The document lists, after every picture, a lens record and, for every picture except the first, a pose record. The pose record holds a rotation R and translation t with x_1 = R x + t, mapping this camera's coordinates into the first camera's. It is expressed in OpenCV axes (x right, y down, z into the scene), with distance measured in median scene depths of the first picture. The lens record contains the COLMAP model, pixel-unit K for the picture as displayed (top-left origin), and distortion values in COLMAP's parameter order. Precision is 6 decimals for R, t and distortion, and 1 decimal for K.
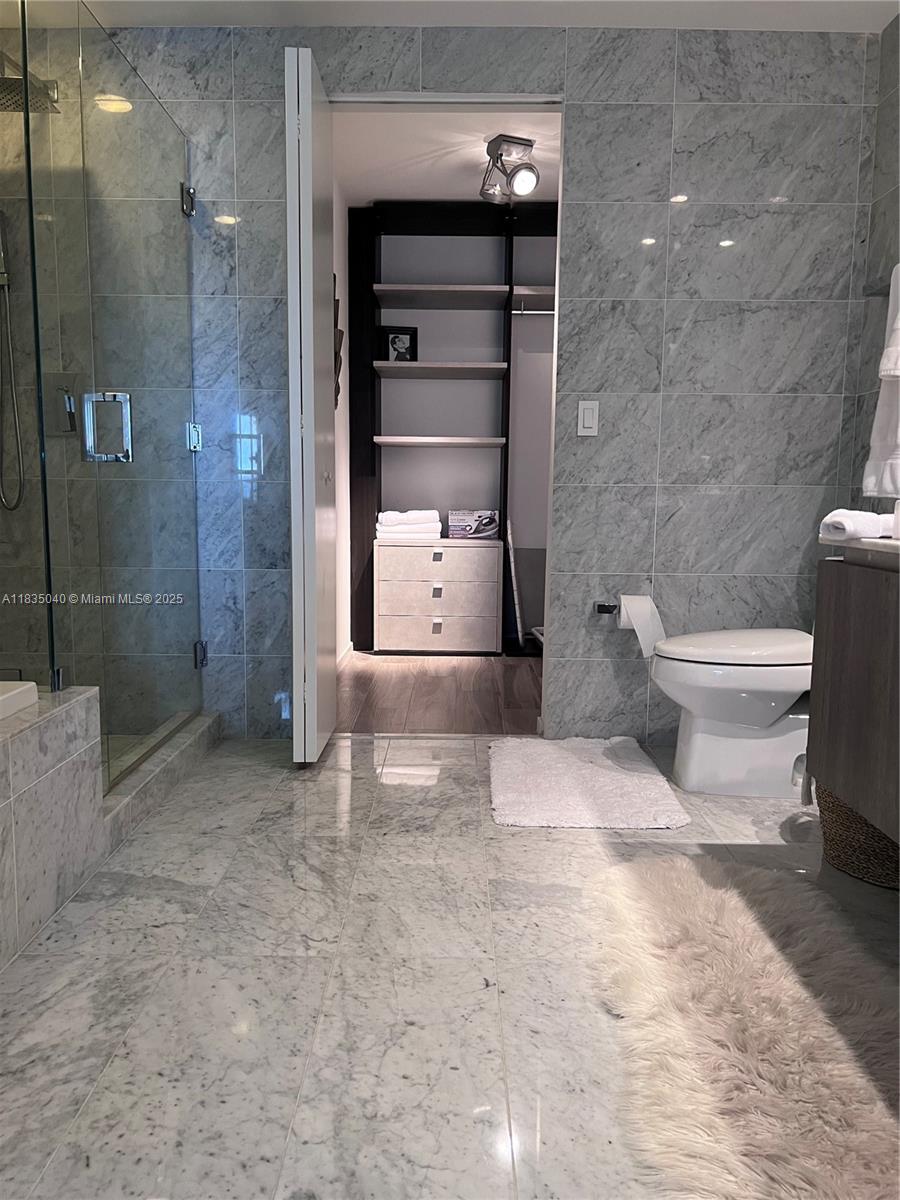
lens RADIAL K [[887.3, 0, 448.6], [0, 887.3, 605.7], [0, 0, 1]] dist [0.033877, -0.035998]
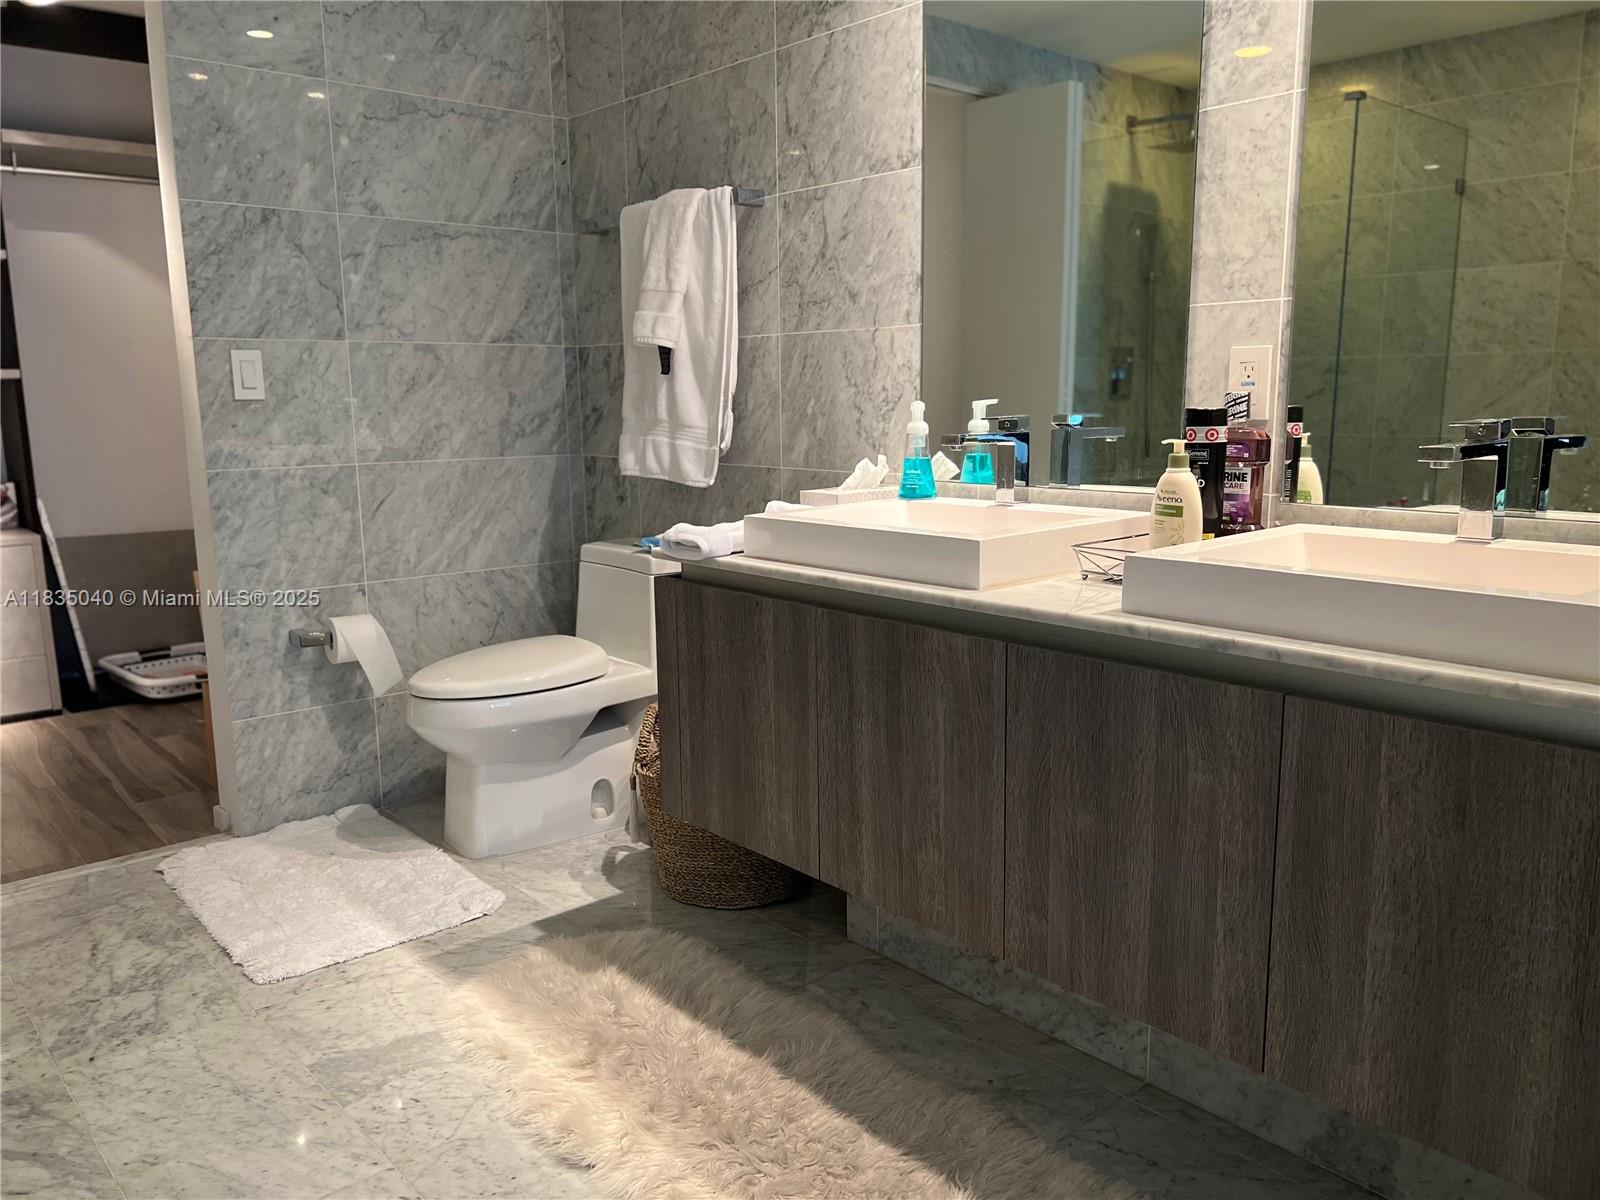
lens RADIAL K [[1183.0, 0, 804.6], [0, 1183.0, 606.8], [0, 0, 1]] dist [0.033877, -0.035998]
pose [[0.752709, -0.132882, 0.644803, -0.145720], [0.103107, 0.991126, 0.083891, -0.065016], [-0.650229, 0.003338, 0.759731, 0.003769]]
